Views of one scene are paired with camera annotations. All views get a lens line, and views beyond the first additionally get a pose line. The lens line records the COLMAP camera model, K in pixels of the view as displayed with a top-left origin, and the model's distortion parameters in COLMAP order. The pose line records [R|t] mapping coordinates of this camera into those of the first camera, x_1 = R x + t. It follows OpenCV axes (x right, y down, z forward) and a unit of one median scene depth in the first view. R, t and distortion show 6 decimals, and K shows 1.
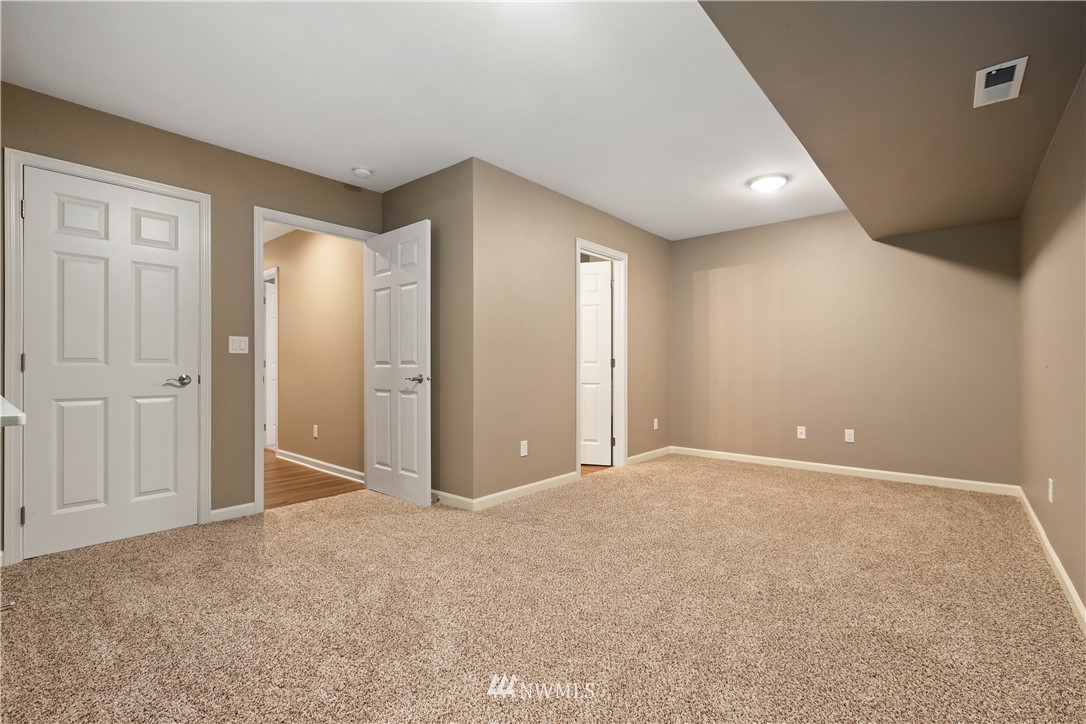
lens RADIAL K [[485.3, 0, 540.8], [0, 485.3, 365.3], [0, 0, 1]] dist [0.002006, 0.000461]
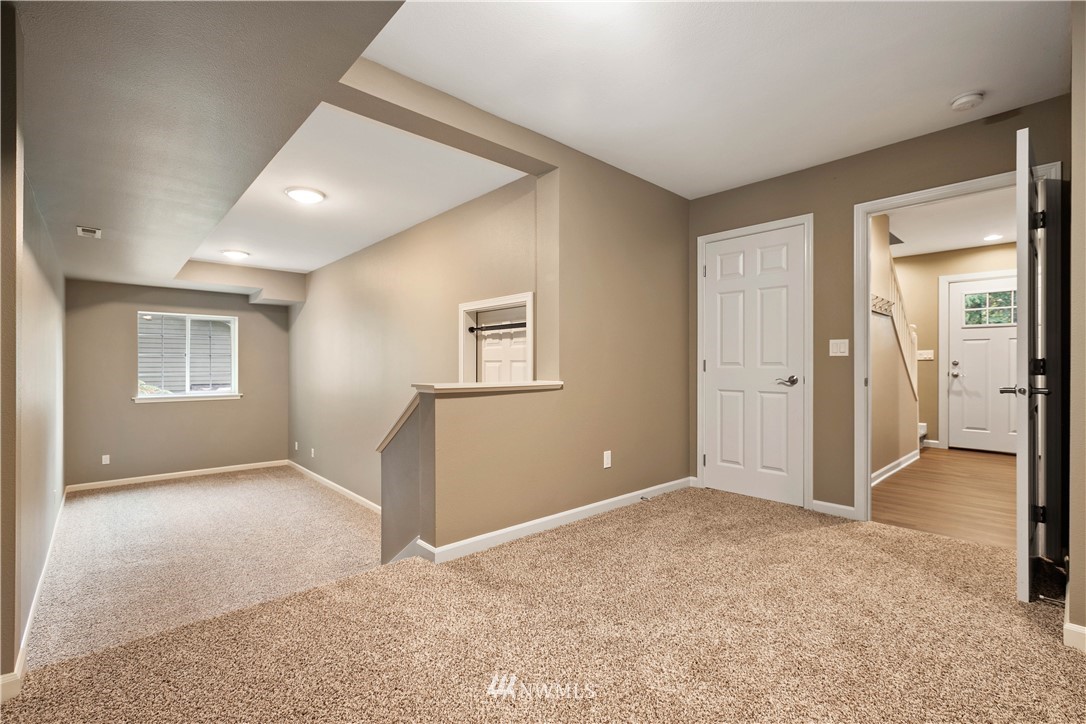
lens RADIAL K [[485.3, 0, 540.8], [0, 485.3, 365.3], [0, 0, 1]] dist [0.002006, 0.000461]
pose [[-0.125511, -0.001772, -0.992091, 0.505154], [0.002064, 0.999996, -0.002047, -0.004696], [0.992090, -0.002304, -0.125507, 0.540870]]
